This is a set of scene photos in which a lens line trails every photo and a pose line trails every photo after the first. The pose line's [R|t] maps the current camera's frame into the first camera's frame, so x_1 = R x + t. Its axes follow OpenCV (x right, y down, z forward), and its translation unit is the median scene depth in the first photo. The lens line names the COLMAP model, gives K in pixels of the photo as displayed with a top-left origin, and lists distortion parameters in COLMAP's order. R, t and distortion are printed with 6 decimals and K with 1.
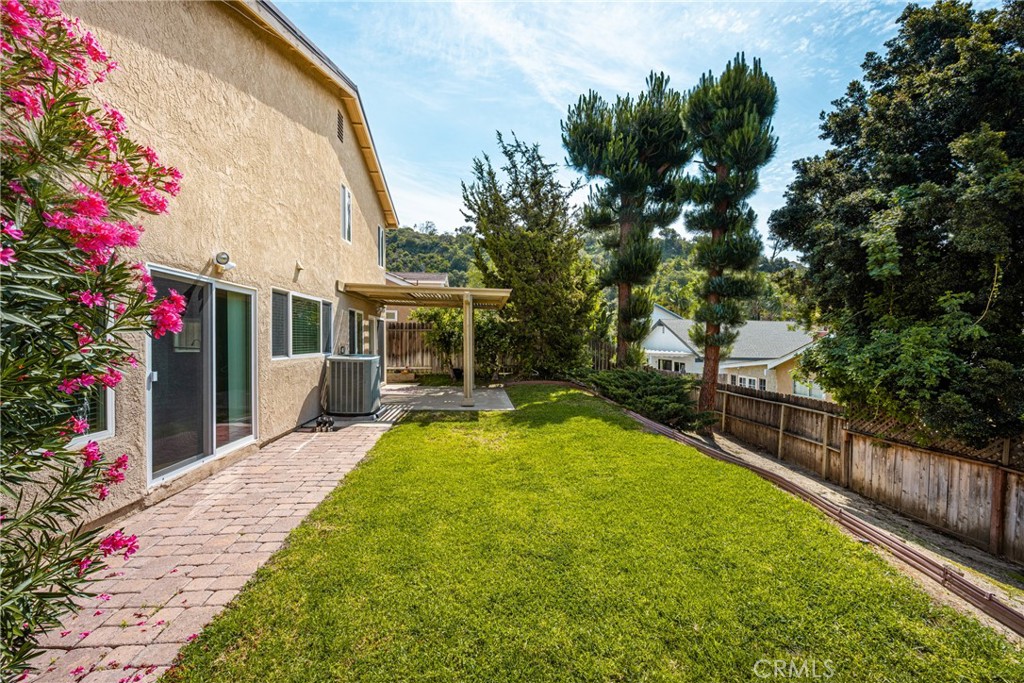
lens RADIAL K [[407.6, 0, 527.3], [0, 407.6, 342.7], [0, 0, 1]] dist [-0.000260, -0.000112]
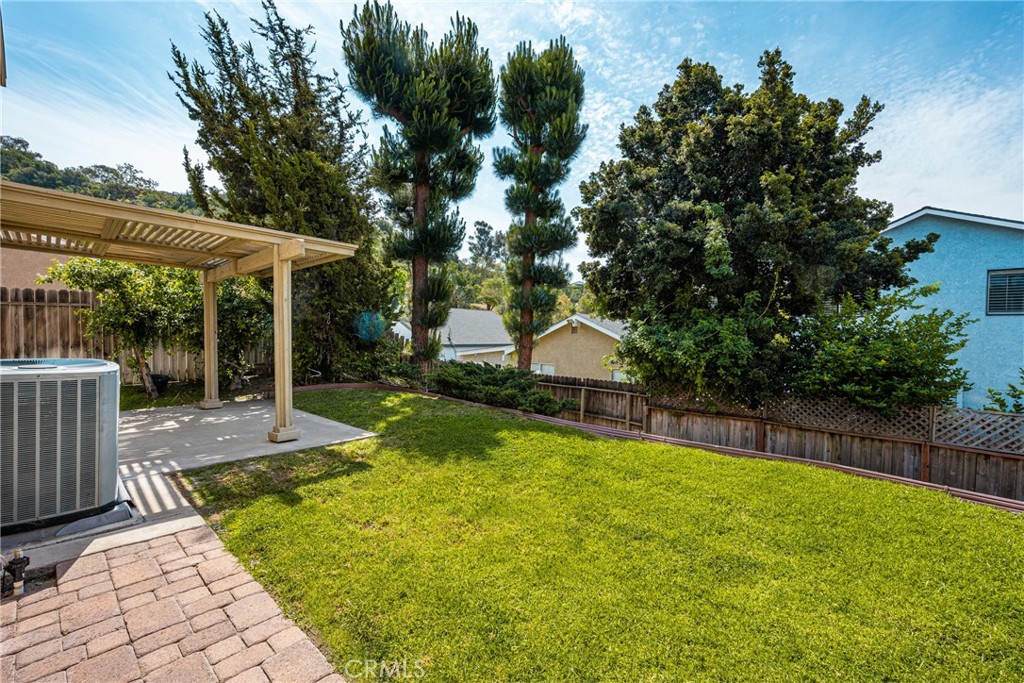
lens RADIAL K [[429.7, 0, 527.7], [0, 429.7, 336.4], [0, 0, 1]] dist [0.000829, -0.000149]
pose [[0.743499, -0.008901, 0.668678, -0.297610], [-0.002939, 0.999858, 0.016577, -0.002067], [-0.668731, -0.014290, 0.743367, 0.331283]]
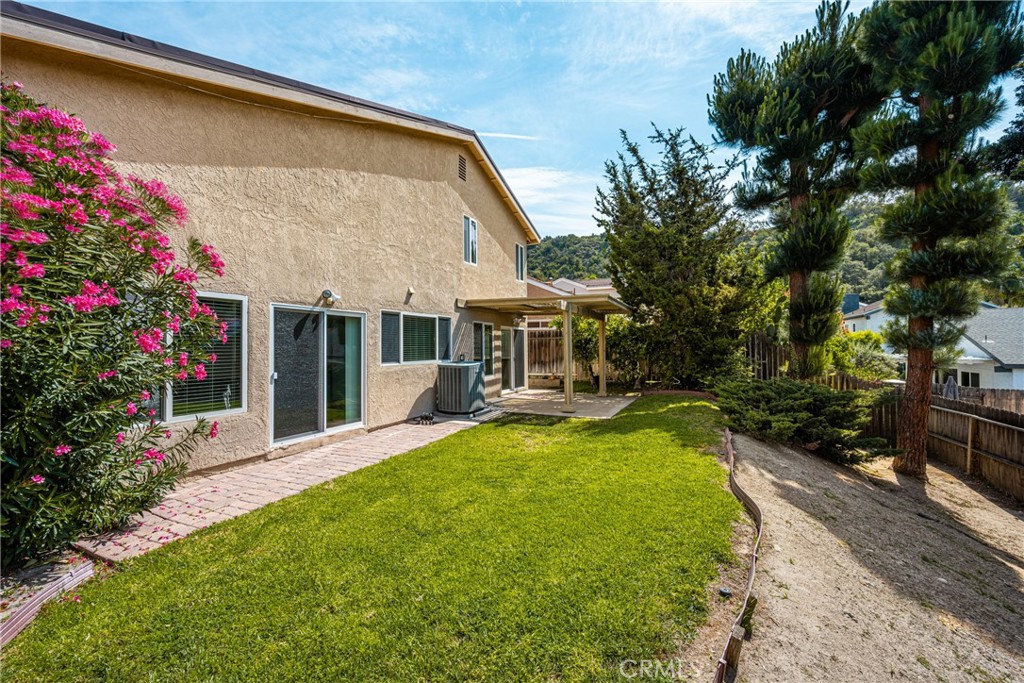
lens RADIAL K [[429.7, 0, 527.7], [0, 429.7, 336.4], [0, 0, 1]] dist [0.000829, -0.000149]
pose [[0.871054, -0.030851, -0.490217, 0.296553], [0.016491, 0.999300, -0.033586, 0.001838], [0.490910, 0.021171, 0.870953, 0.018790]]
